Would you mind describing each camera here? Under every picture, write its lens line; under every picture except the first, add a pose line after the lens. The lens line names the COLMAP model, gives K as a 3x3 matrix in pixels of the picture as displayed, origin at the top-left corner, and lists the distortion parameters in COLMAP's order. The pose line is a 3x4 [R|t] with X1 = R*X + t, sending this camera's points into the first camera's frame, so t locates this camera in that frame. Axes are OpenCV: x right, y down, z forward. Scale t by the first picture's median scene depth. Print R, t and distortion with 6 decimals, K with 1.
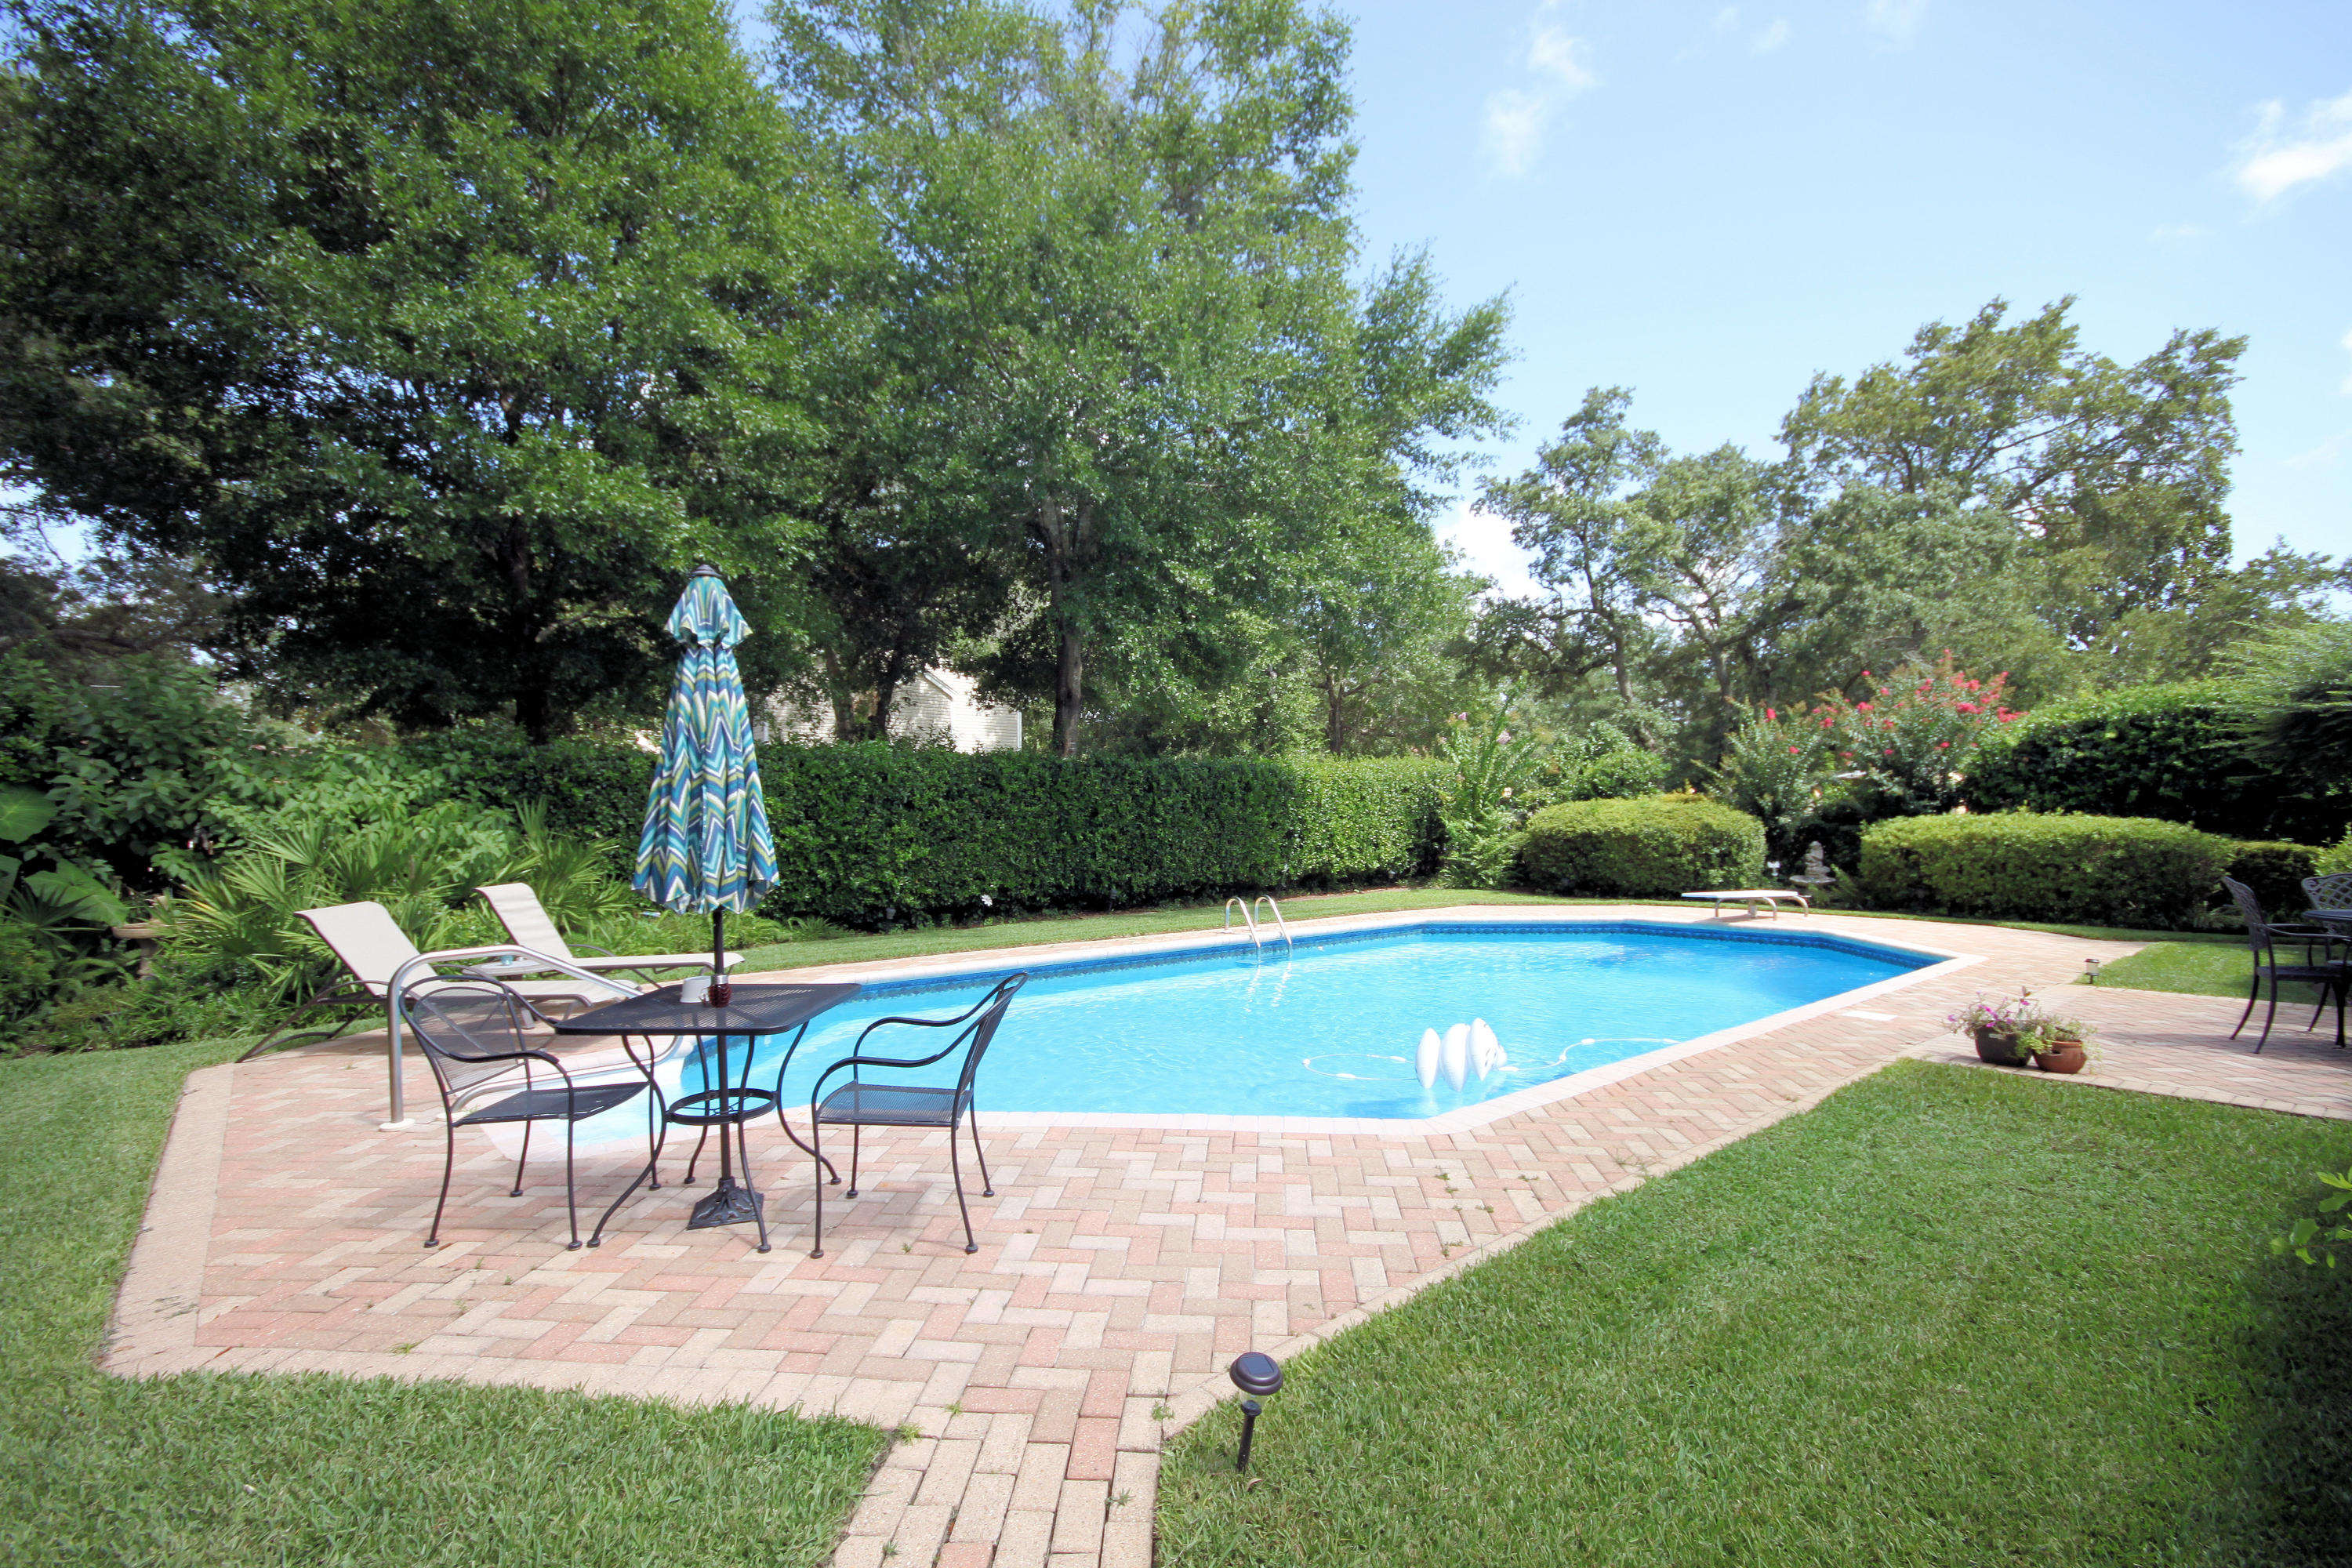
lens RADIAL K [[1084.2, 0, 1179.9], [0, 1084.2, 798.0], [0, 0, 1]] dist [0.005750, -0.008176]
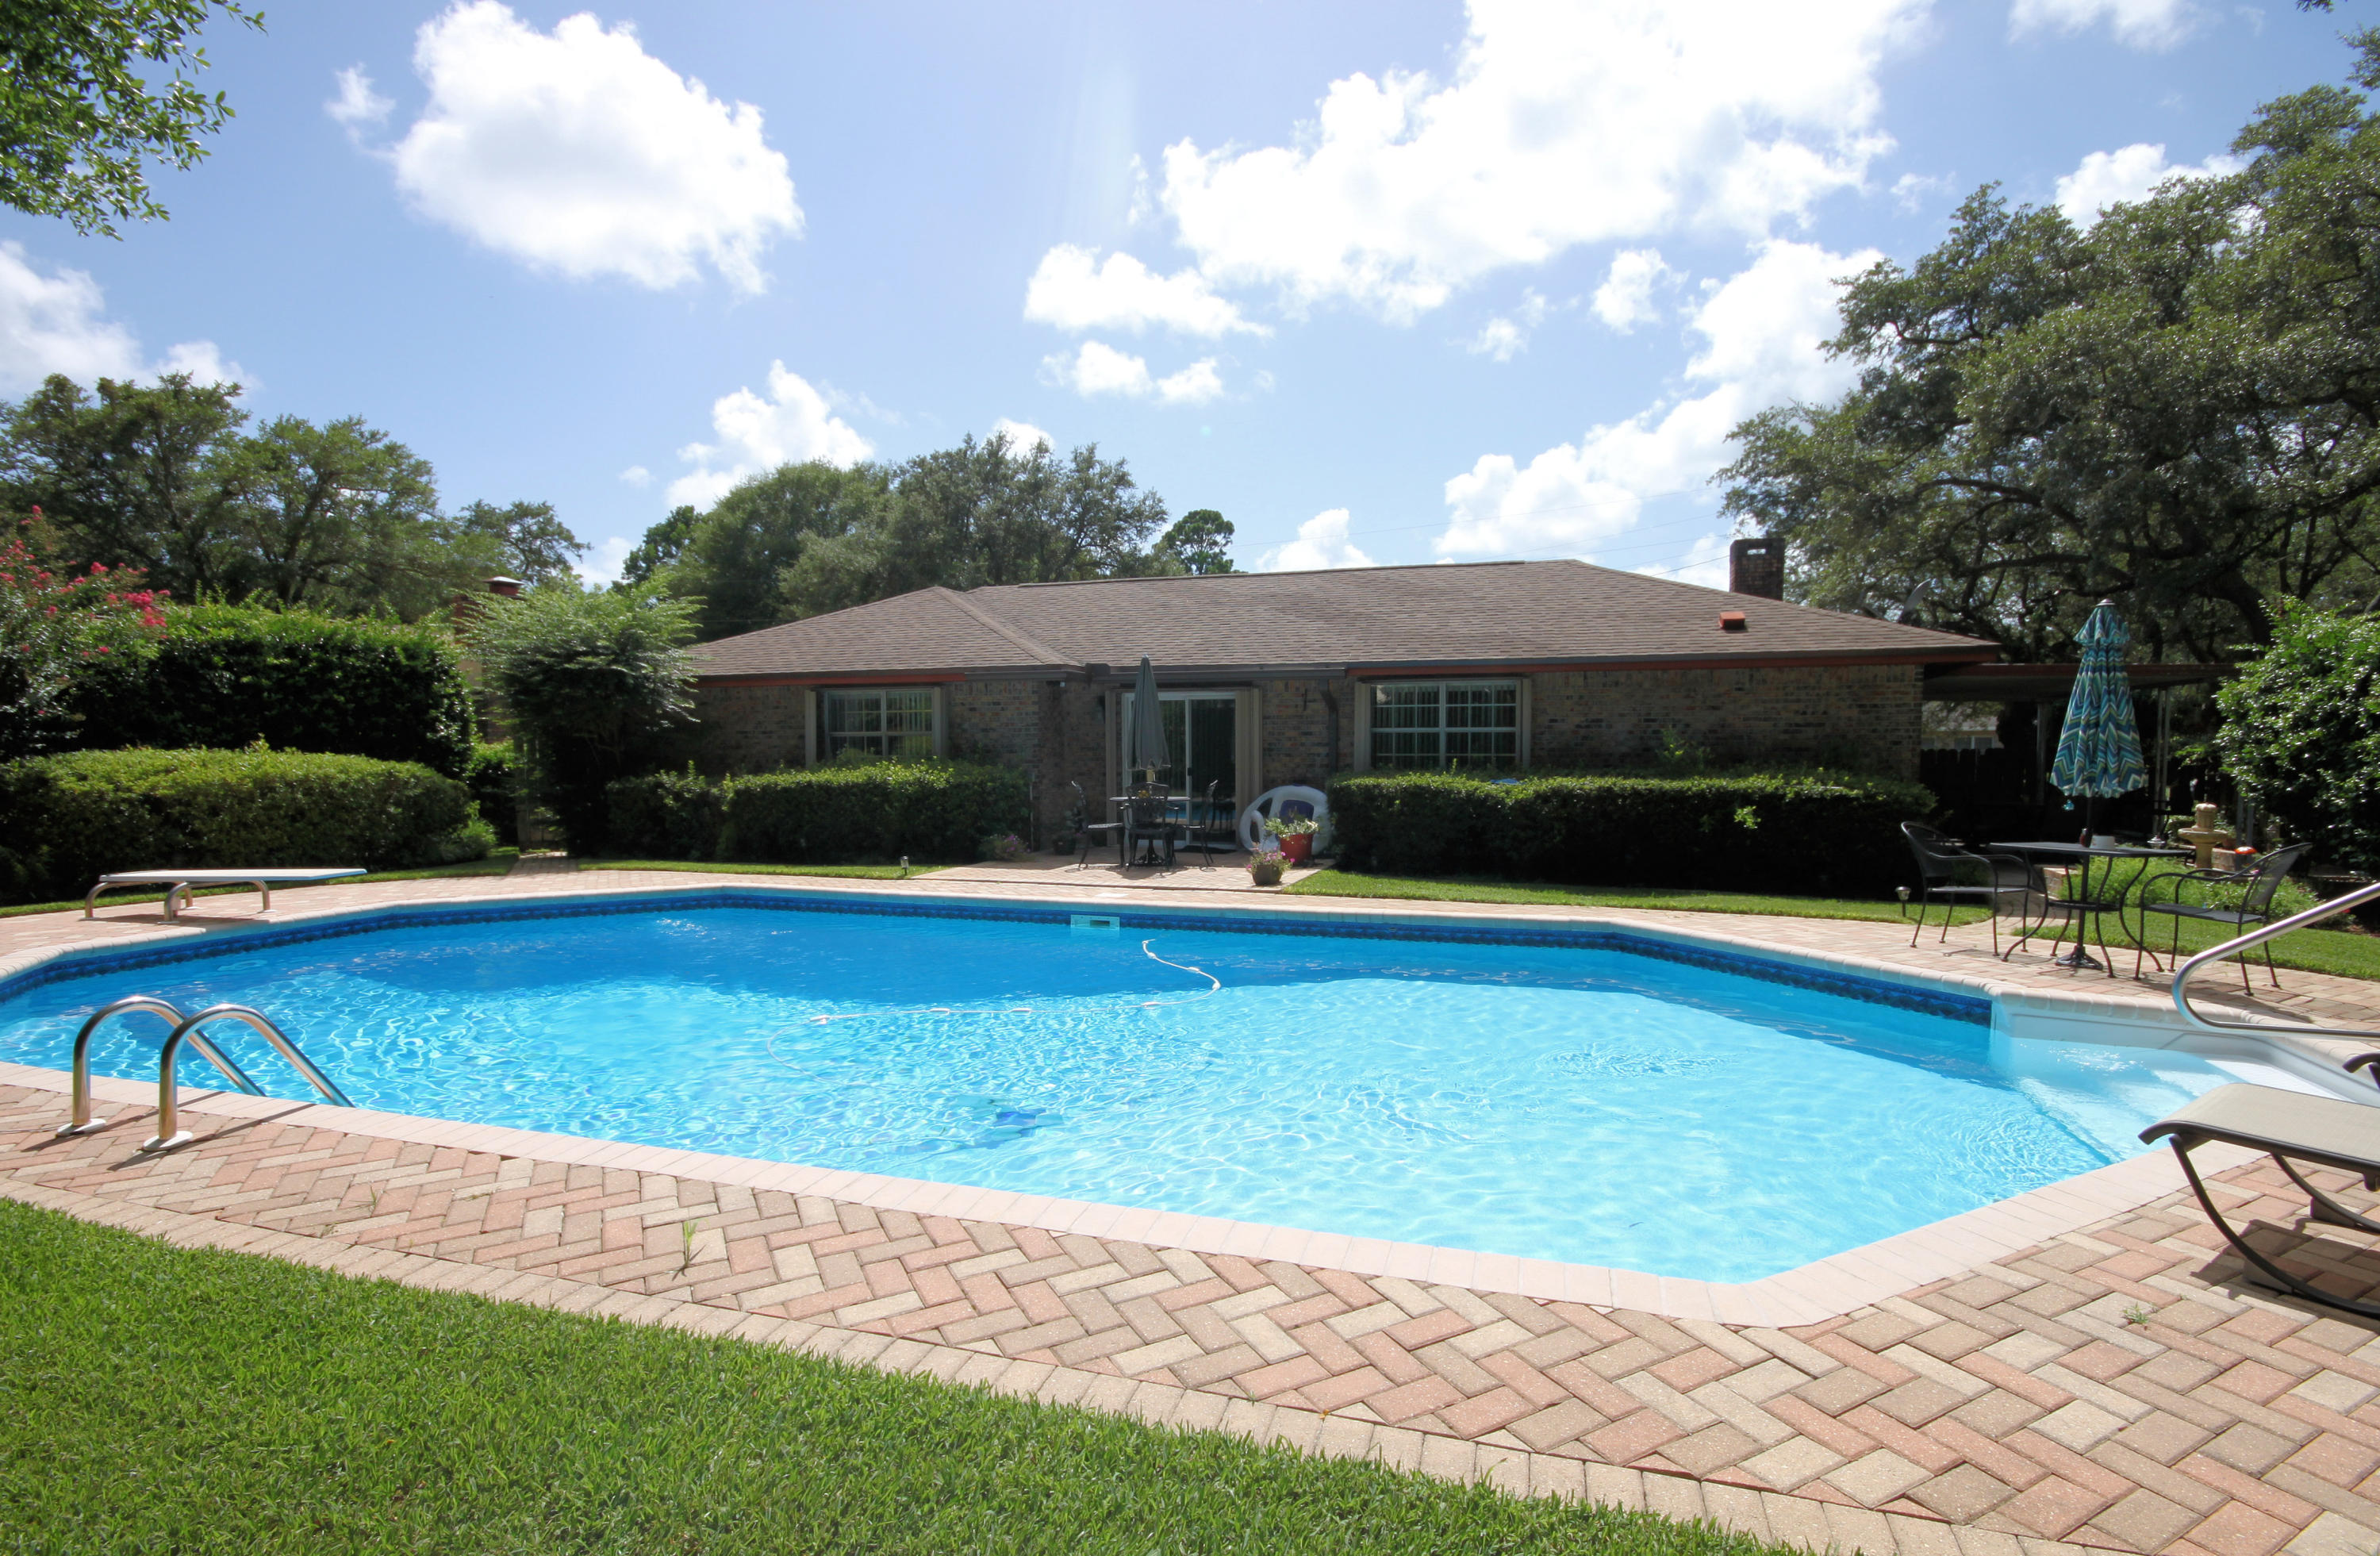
lens RADIAL K [[1140.4, 0, 1189.5], [0, 1140.4, 792.0], [0, 0, 1]] dist [-0.003165, 0.001009]
pose [[-0.527562, -0.024553, 0.849161, -0.268944], [-0.011650, 0.999697, 0.021668, 0.016174], [-0.849436, 0.001538, -0.527689, 0.711826]]
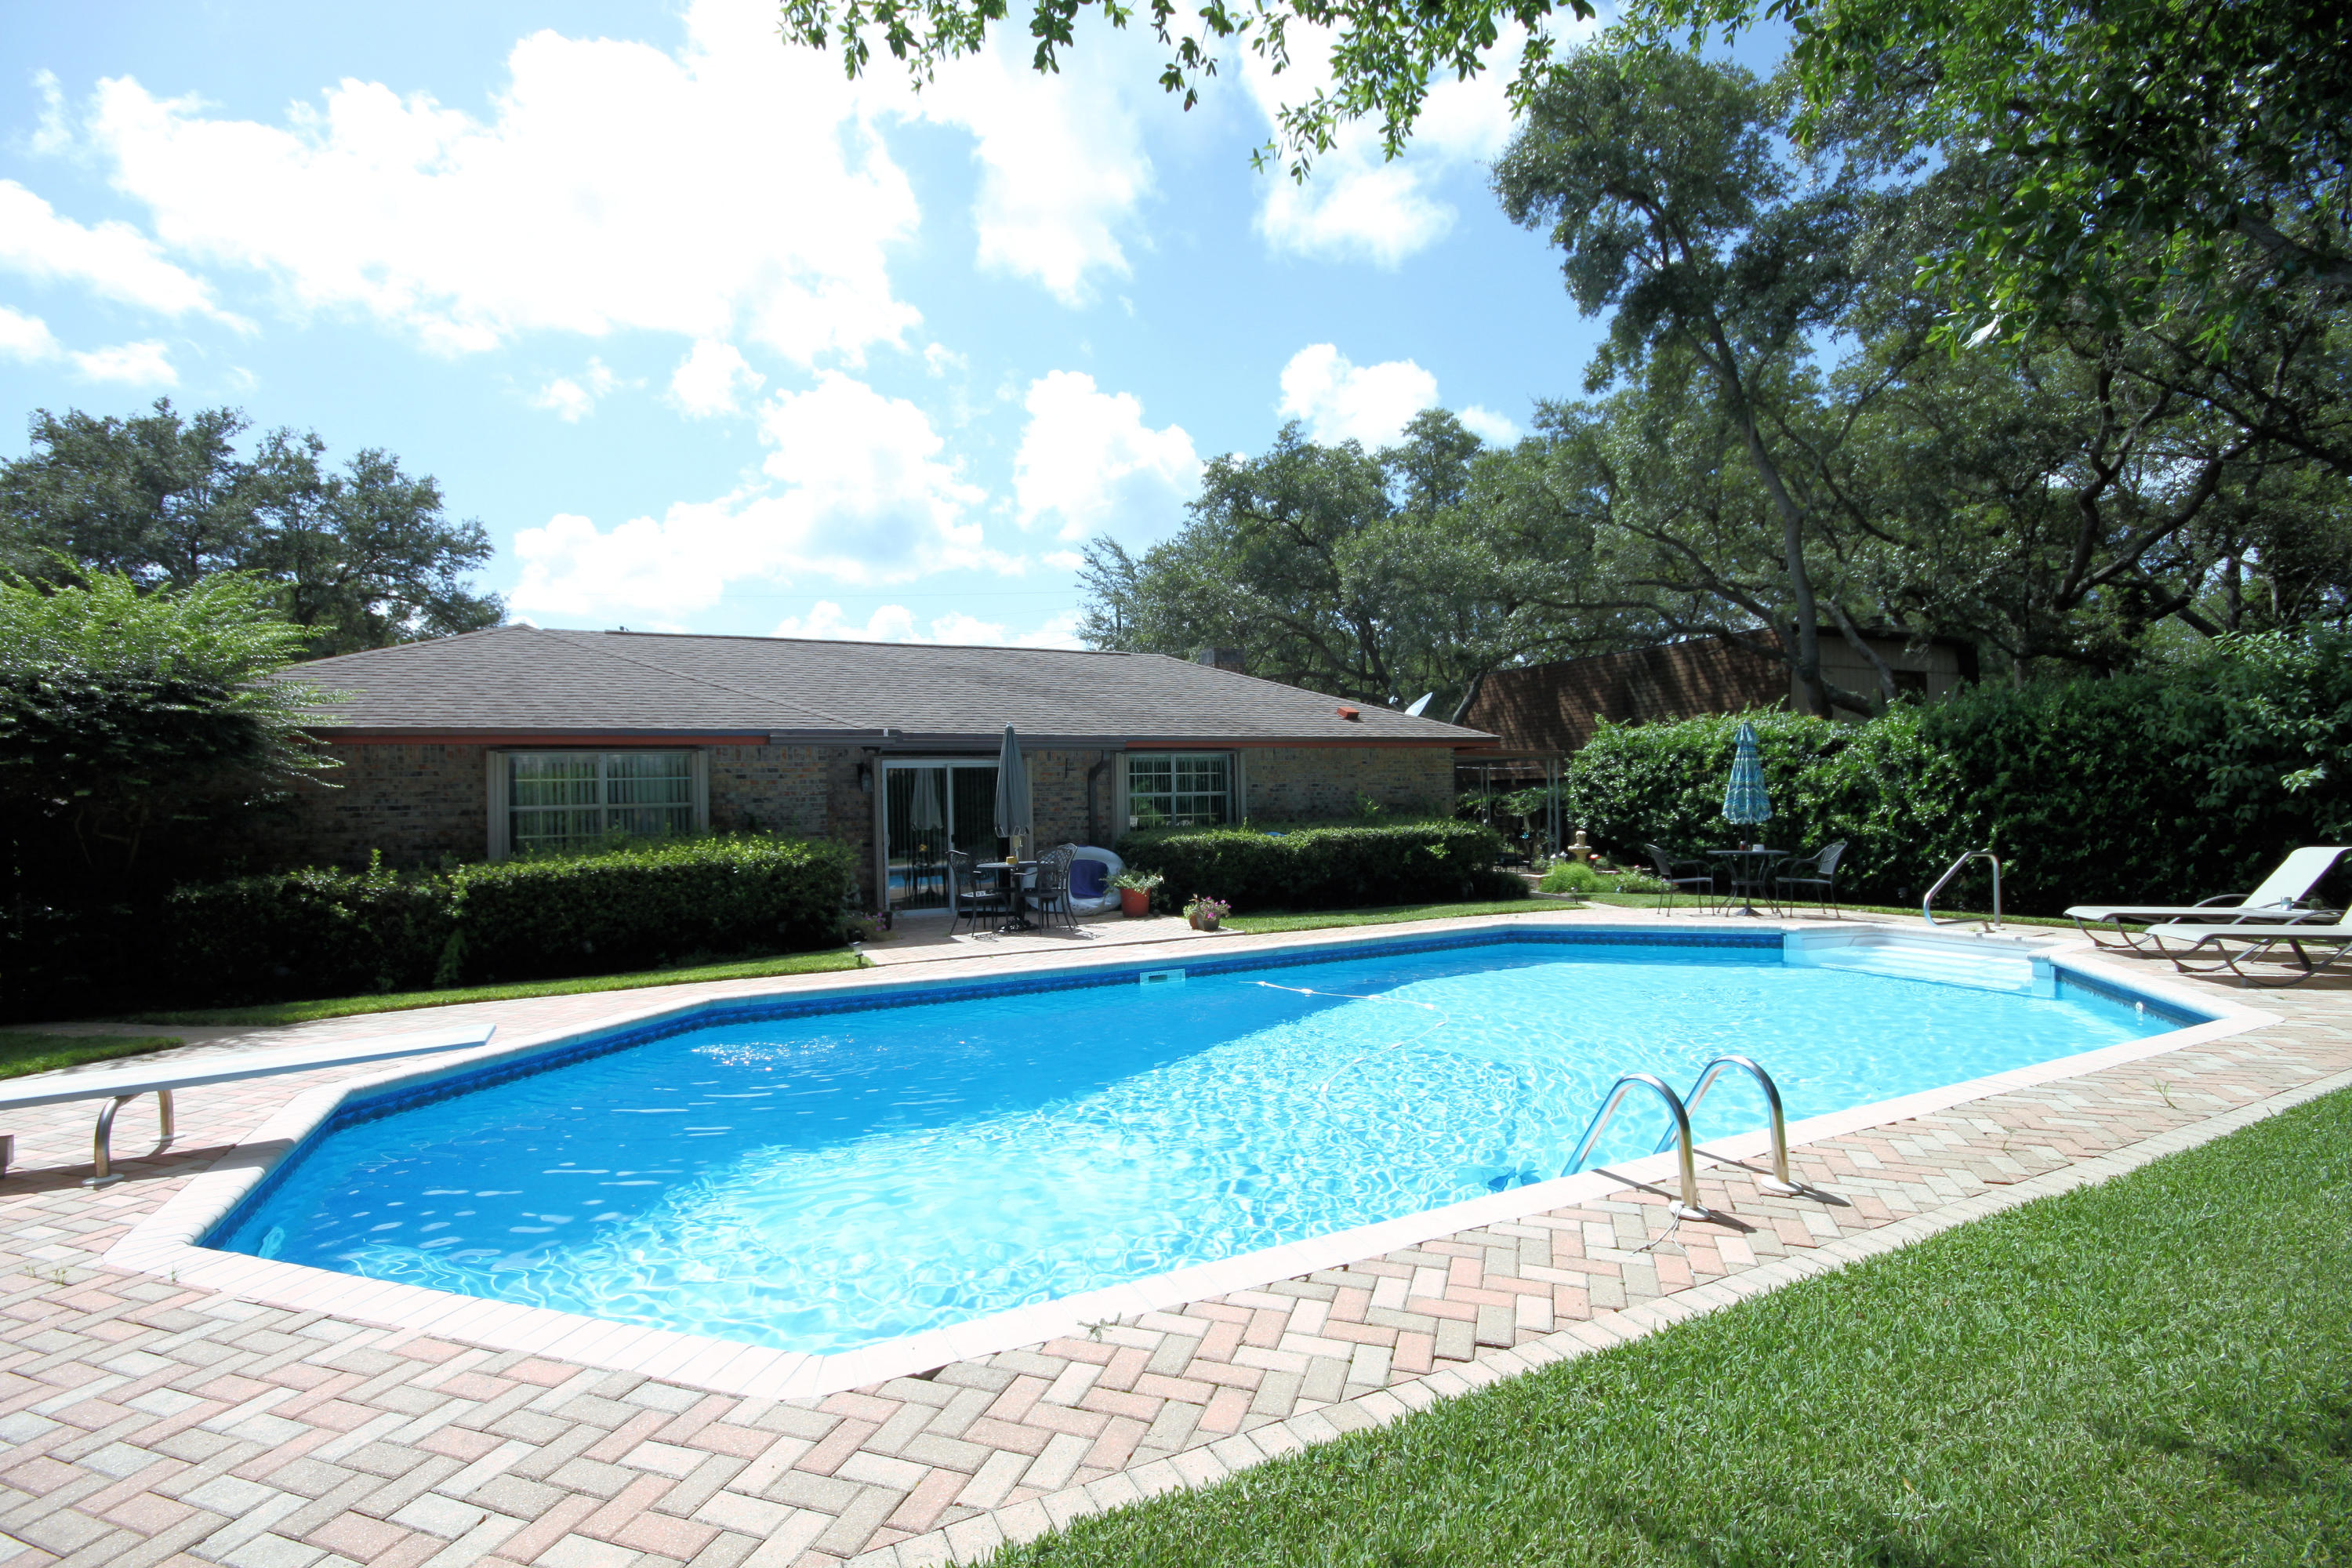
lens RADIAL K [[1084.2, 0, 1174.9], [0, 1084.2, 794.5], [0, 0, 1]] dist [0.005750, -0.008176]
pose [[-0.967773, 0.033222, 0.249623, 0.098405], [0.026655, 0.999205, -0.029643, 0.015036], [-0.250409, -0.022034, -0.967889, 1.017605]]
